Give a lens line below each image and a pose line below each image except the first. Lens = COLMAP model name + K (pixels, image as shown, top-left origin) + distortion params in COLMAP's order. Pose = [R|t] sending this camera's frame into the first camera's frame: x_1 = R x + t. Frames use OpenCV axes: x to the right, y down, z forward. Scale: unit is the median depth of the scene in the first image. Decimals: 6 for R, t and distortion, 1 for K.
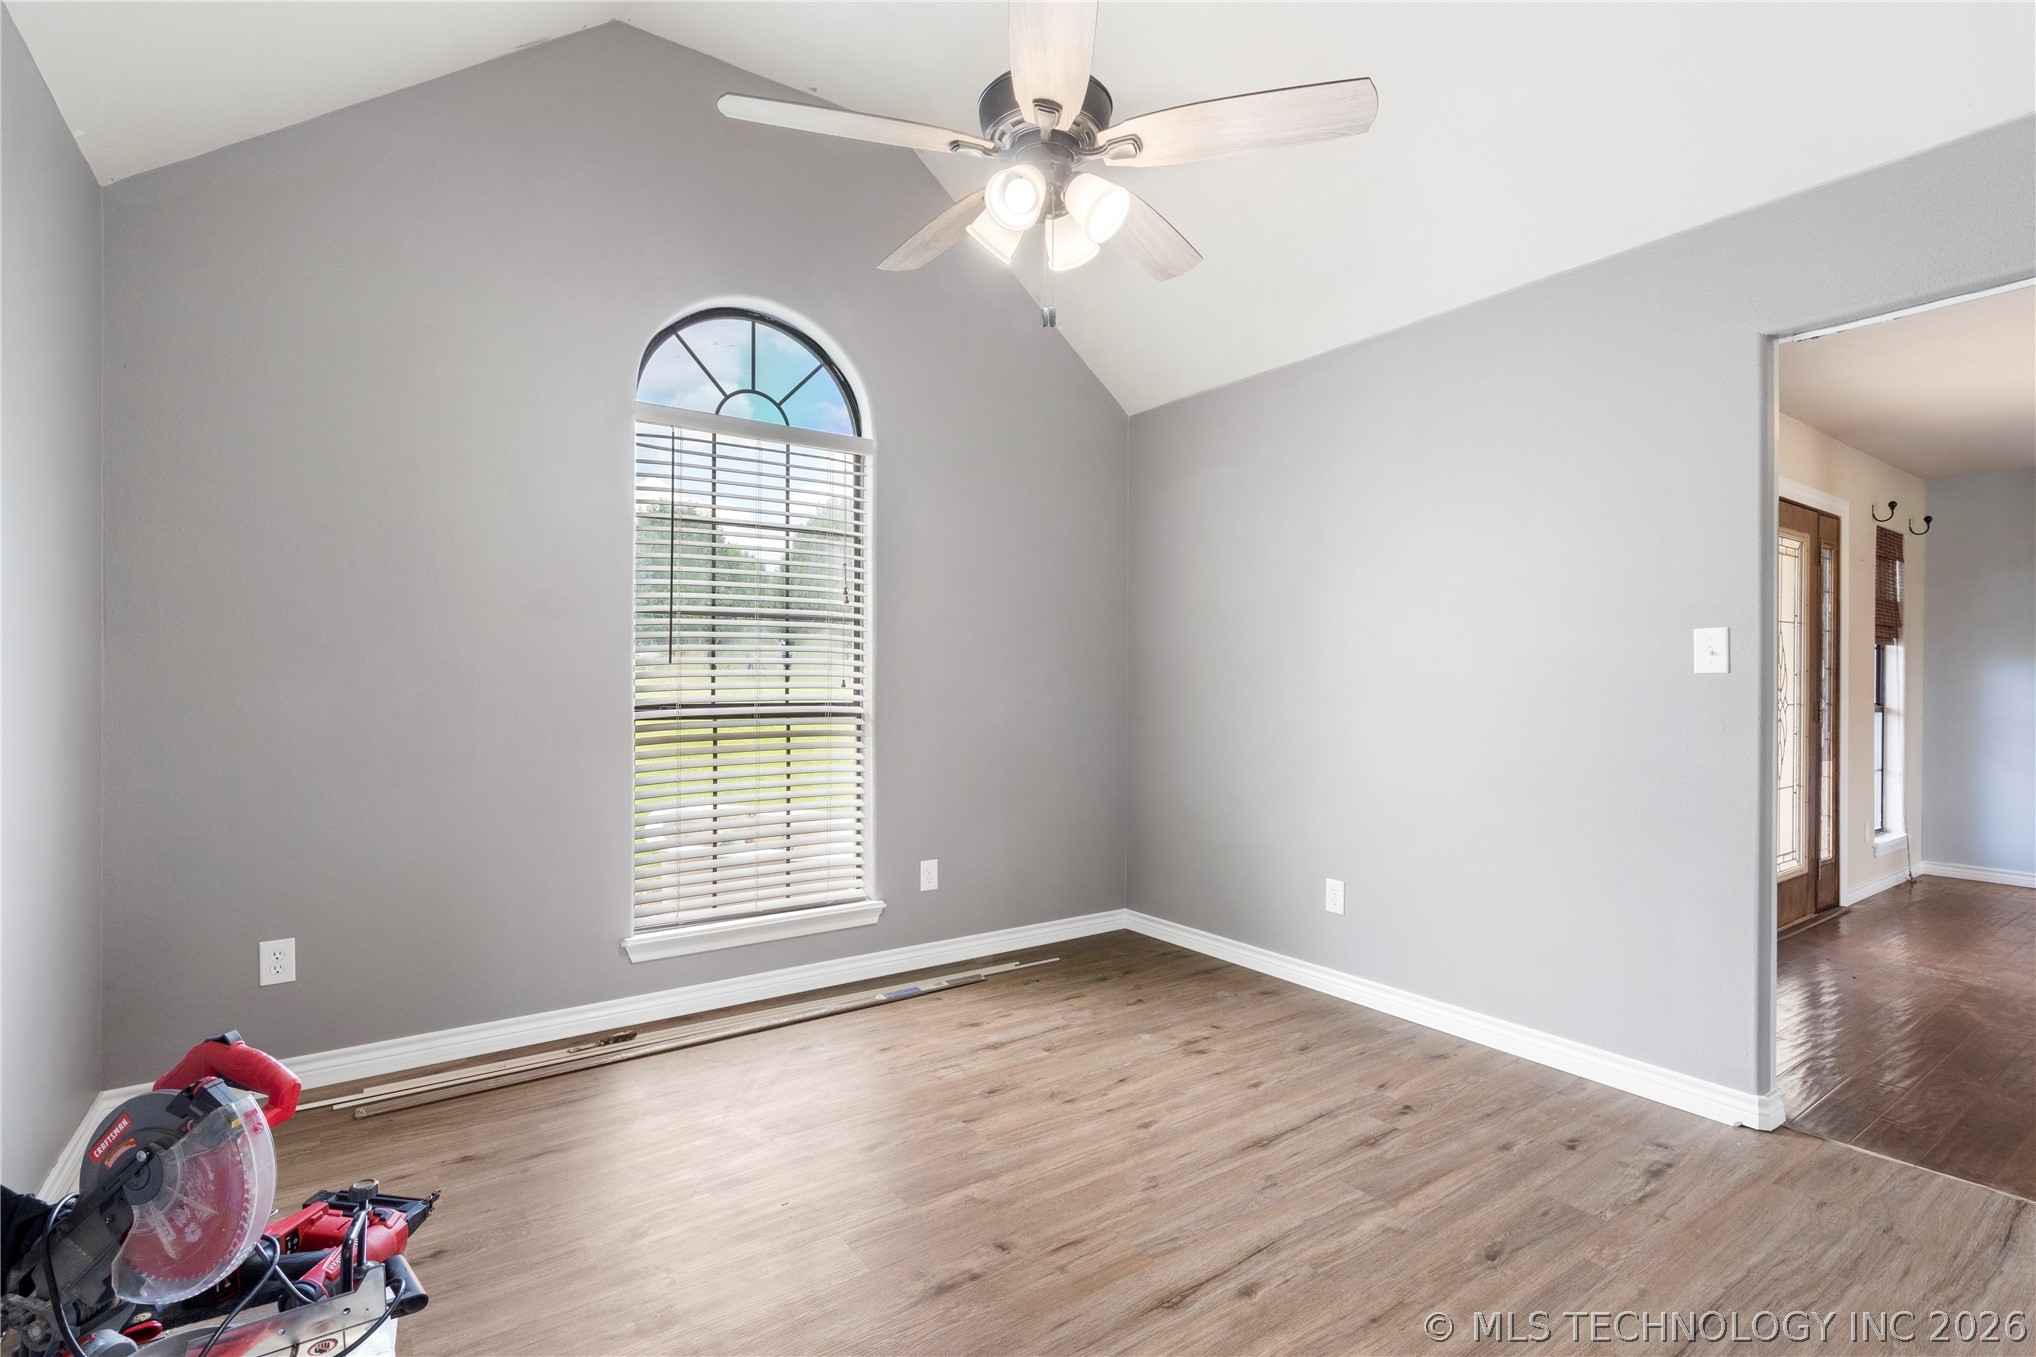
lens RADIAL K [[954.6, 0, 1007.9], [0, 954.6, 689.1], [0, 0, 1]] dist [-0.002824, 0.000001]
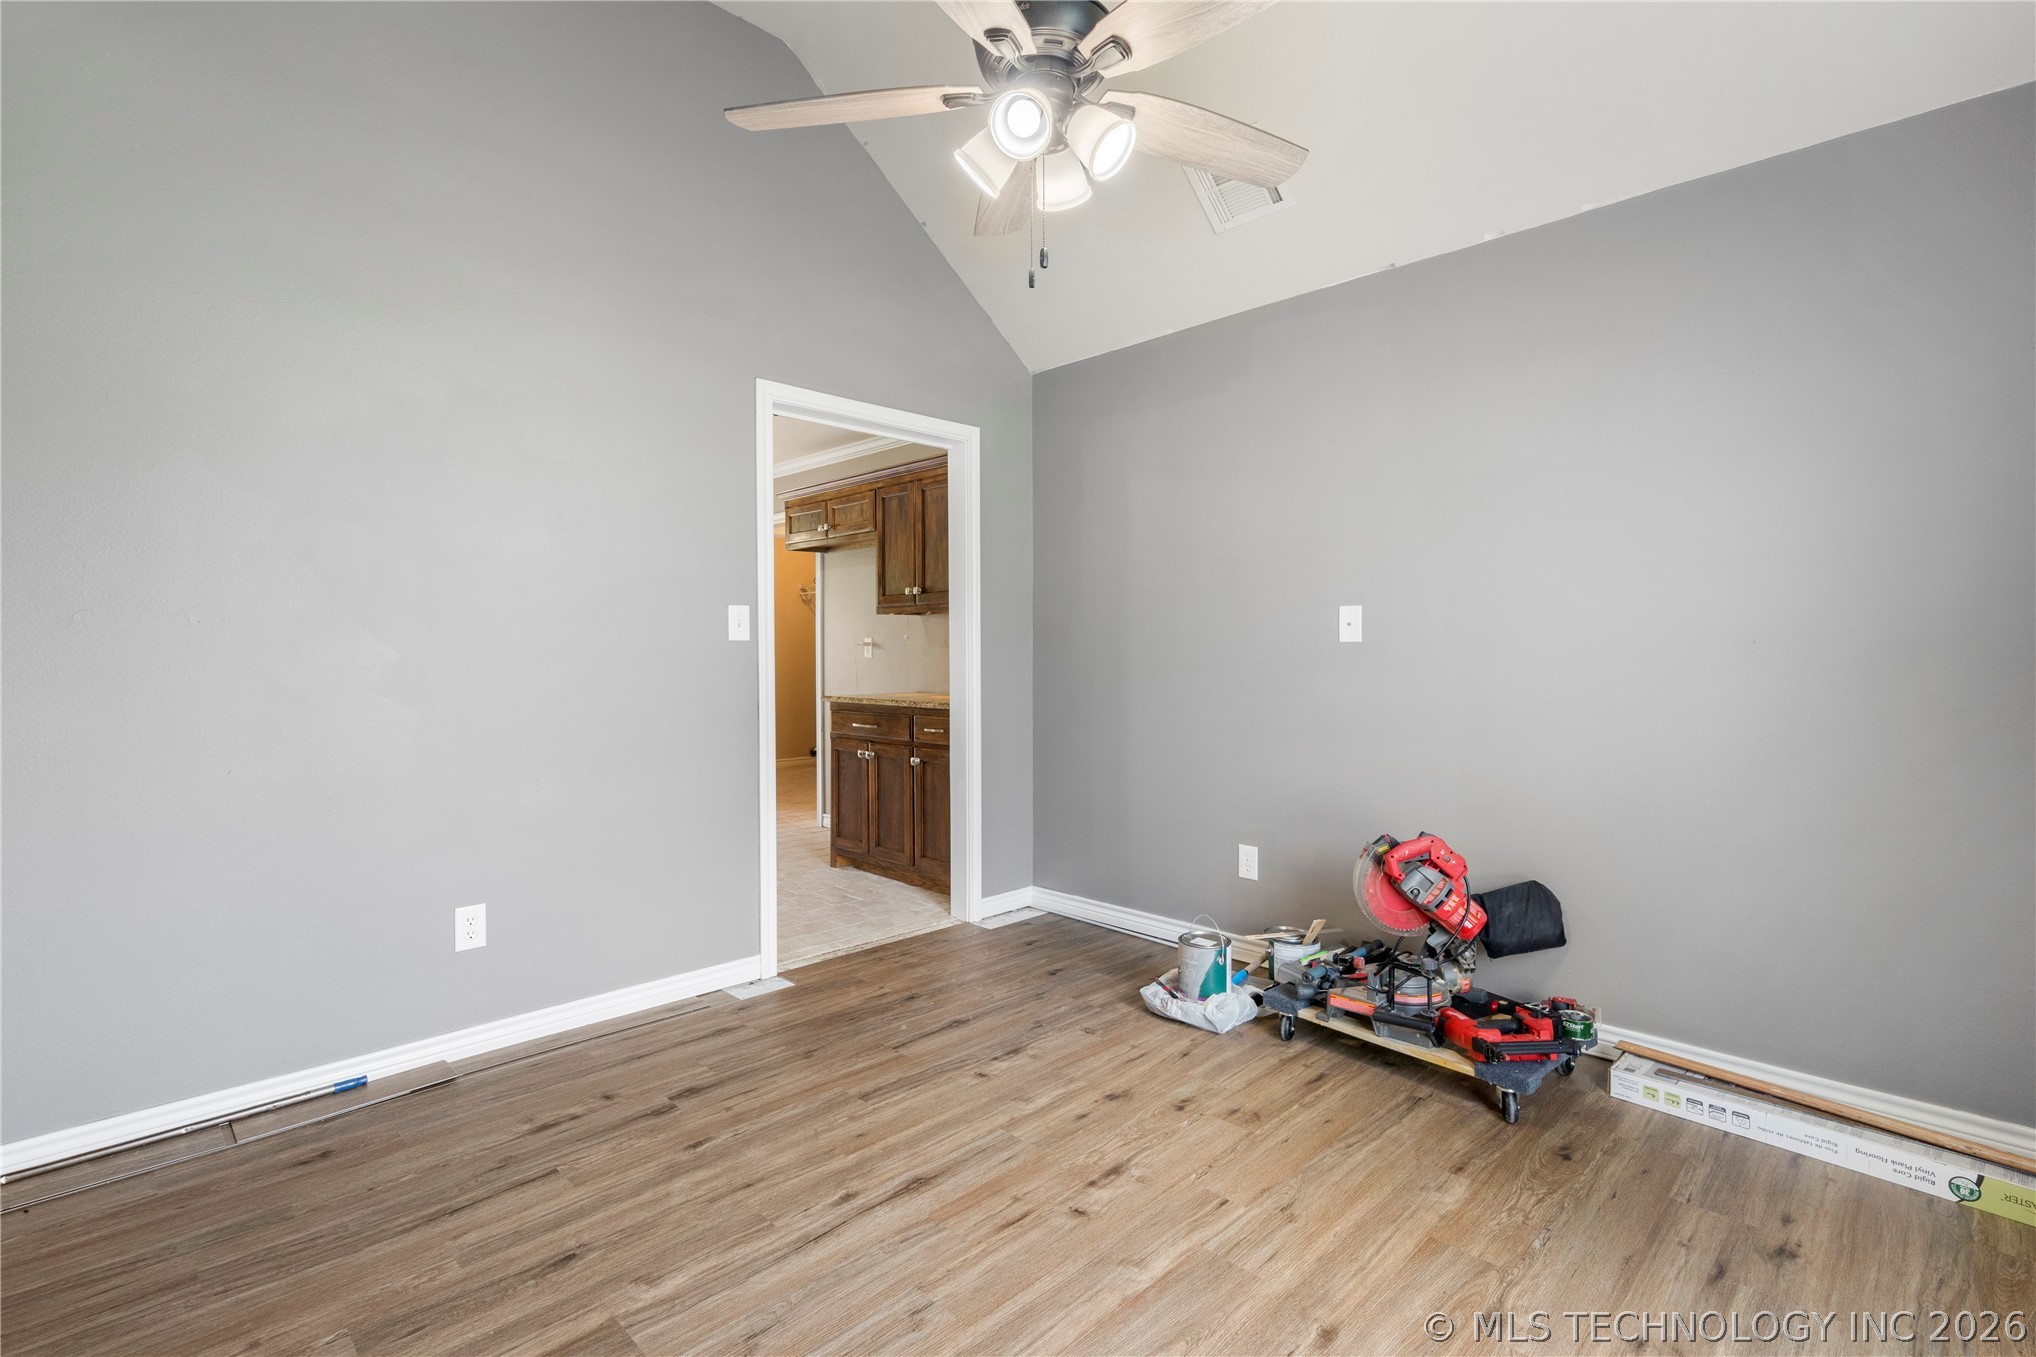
lens RADIAL K [[935.4, 0, 1018.0], [0, 935.4, 678.5], [0, 0, 1]] dist [-0.000496, 0.000375]
pose [[-0.985106, 0.006473, -0.171826, 0.174652], [0.000958, 0.999482, 0.032164, -0.004254], [0.171945, 0.031520, -0.984602, 1.524419]]
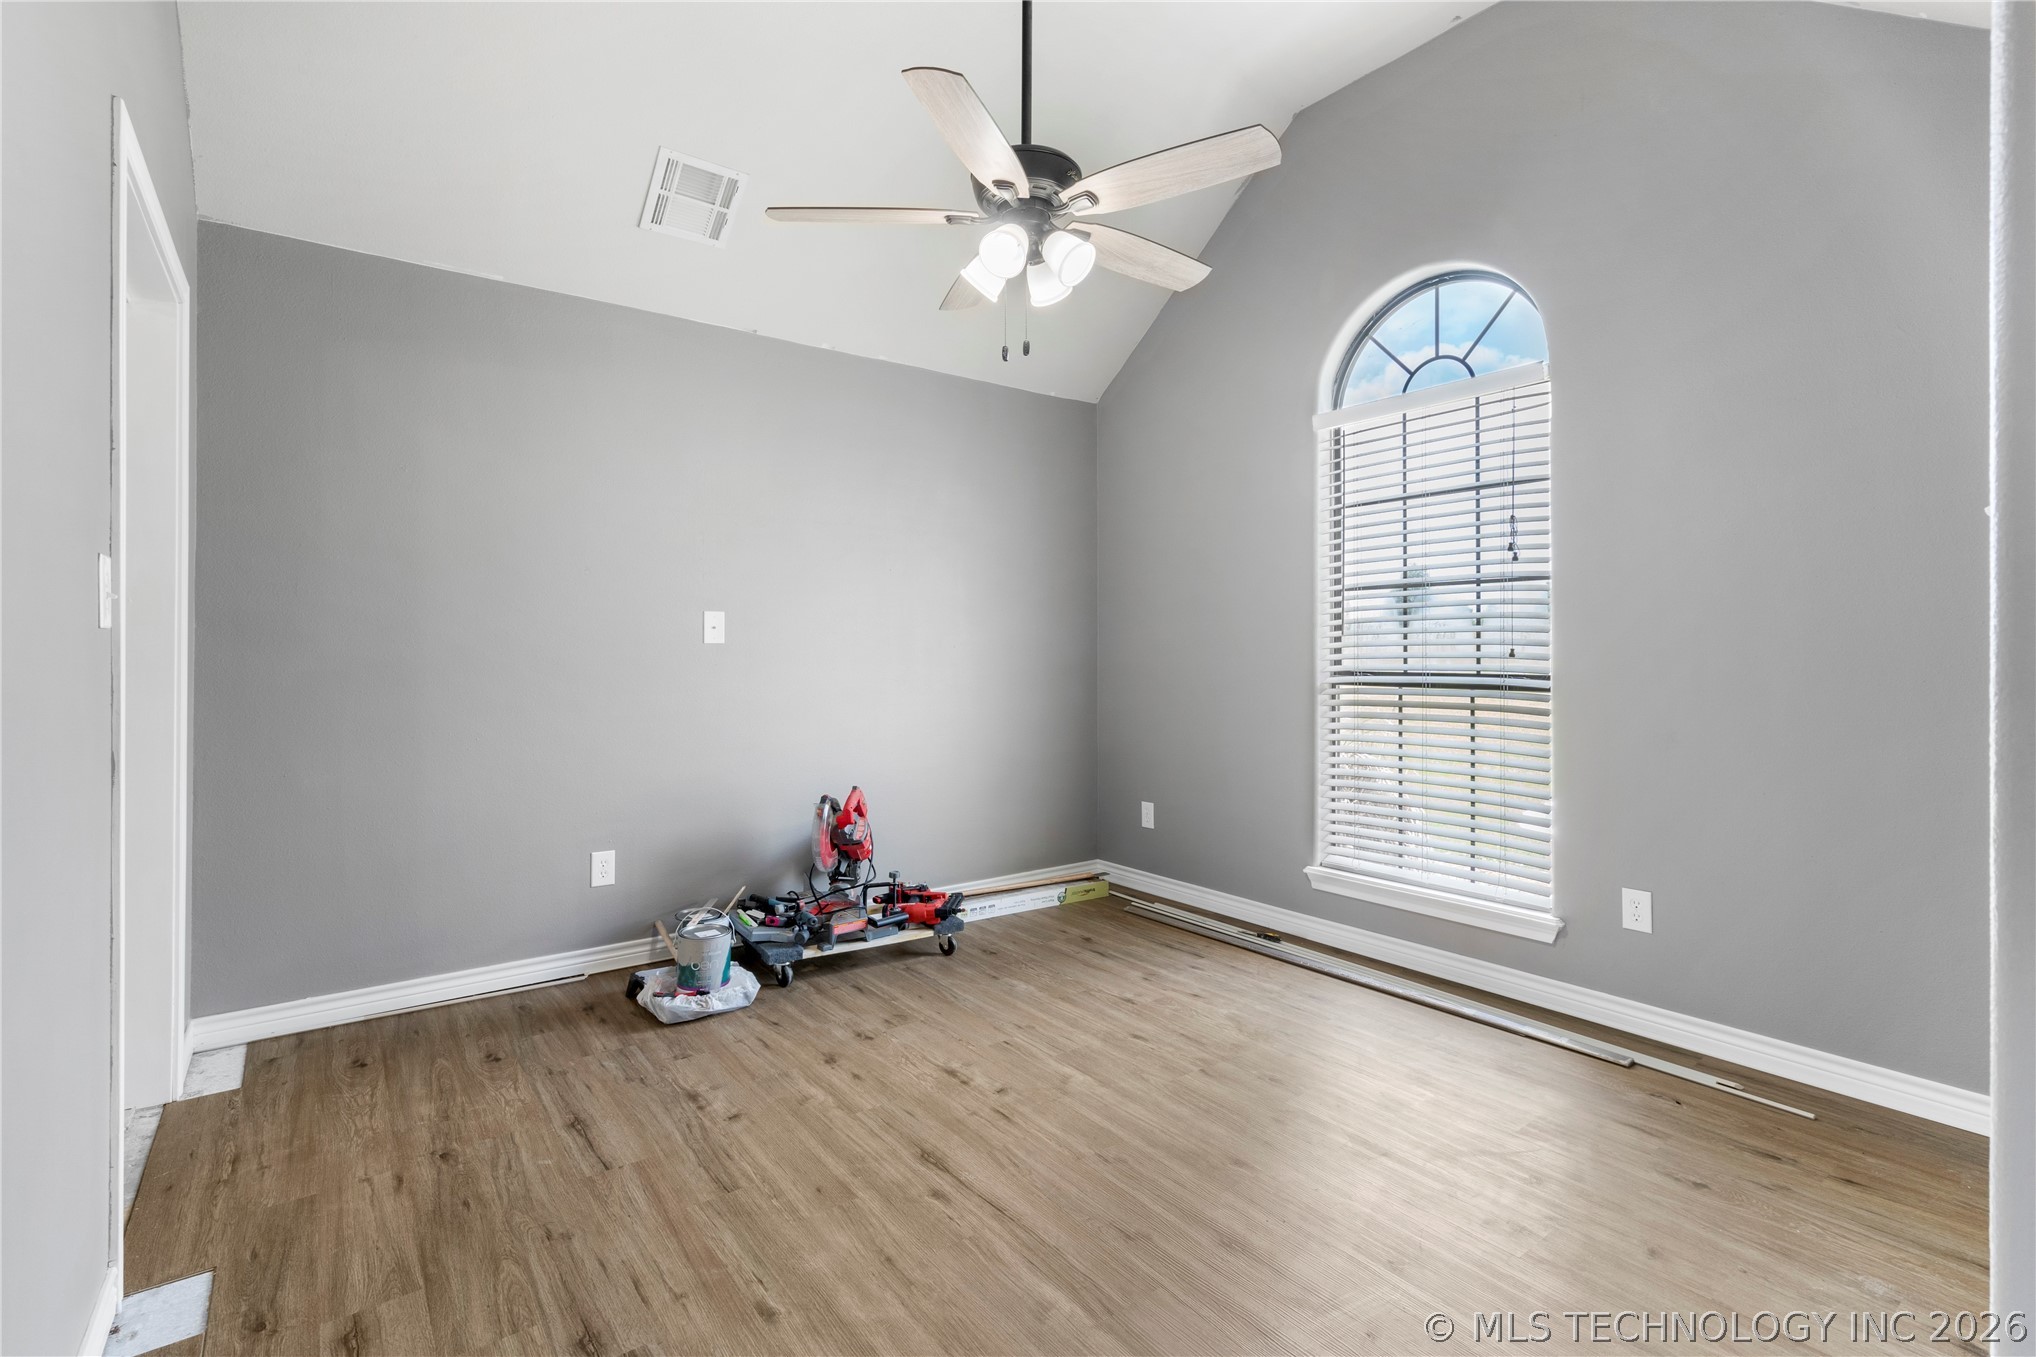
lens RADIAL K [[938.0, 0, 1015.4], [0, 938.0, 650.0], [0, 0, 1]] dist [0.000696, 0.000081]
pose [[0.028897, -0.002998, -0.999578, 0.991989], [-0.006834, 0.999972, -0.003196, -0.003768], [0.999559, 0.006924, 0.028875, 0.770822]]
